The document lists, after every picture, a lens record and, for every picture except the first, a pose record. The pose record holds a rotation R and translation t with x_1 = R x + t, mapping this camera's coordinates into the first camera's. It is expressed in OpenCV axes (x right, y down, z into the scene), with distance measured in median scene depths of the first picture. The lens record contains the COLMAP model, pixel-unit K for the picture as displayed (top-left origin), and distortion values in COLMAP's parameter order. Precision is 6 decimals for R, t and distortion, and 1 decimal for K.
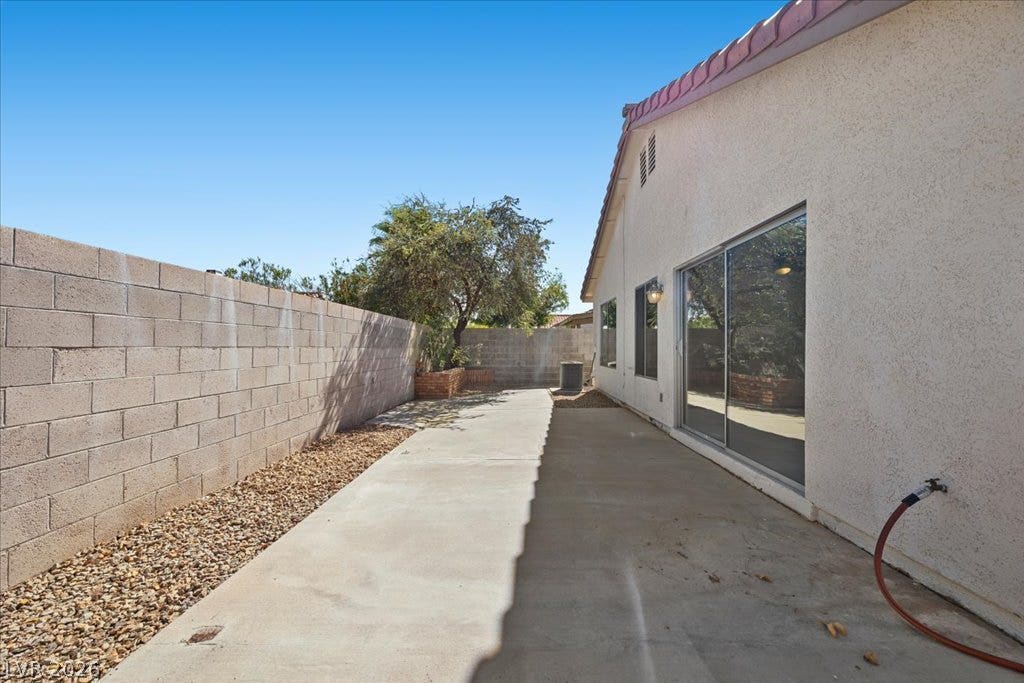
lens RADIAL K [[415.0, 0, 512.0], [0, 415.0, 341.5], [0, 0, 1]] dist [0.010493, -0.000085]
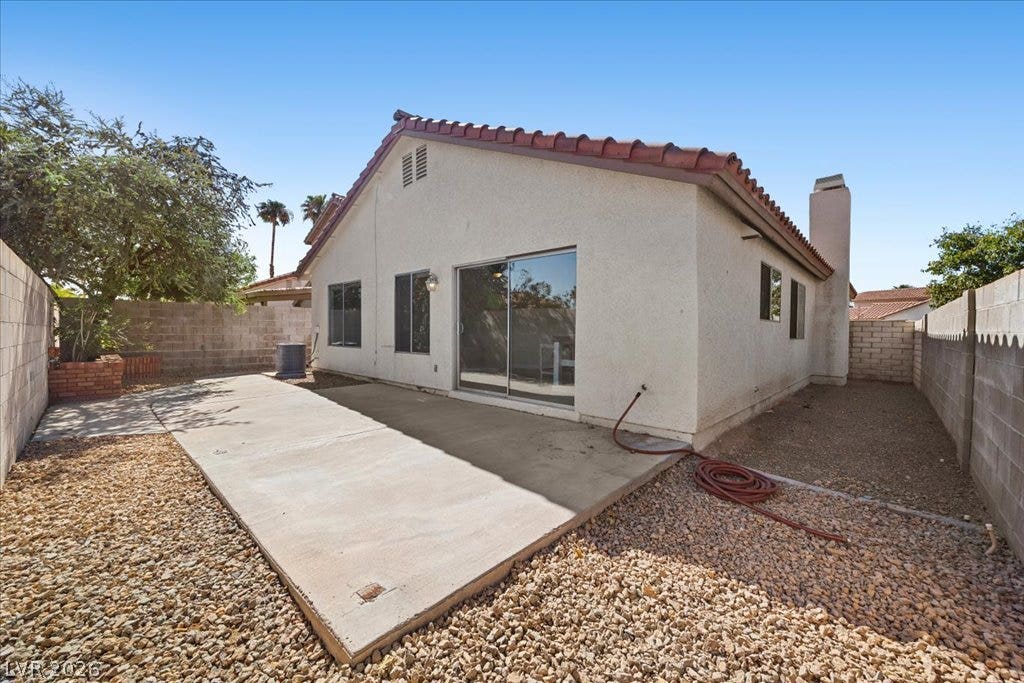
lens RADIAL K [[415.0, 0, 512.0], [0, 415.0, 341.5], [0, 0, 1]] dist [0.010493, -0.000085]
pose [[0.656012, -0.017333, 0.754552, -0.563946], [-0.015978, 0.999193, 0.036844, 0.007827], [-0.754582, -0.036226, 0.655205, 0.025791]]
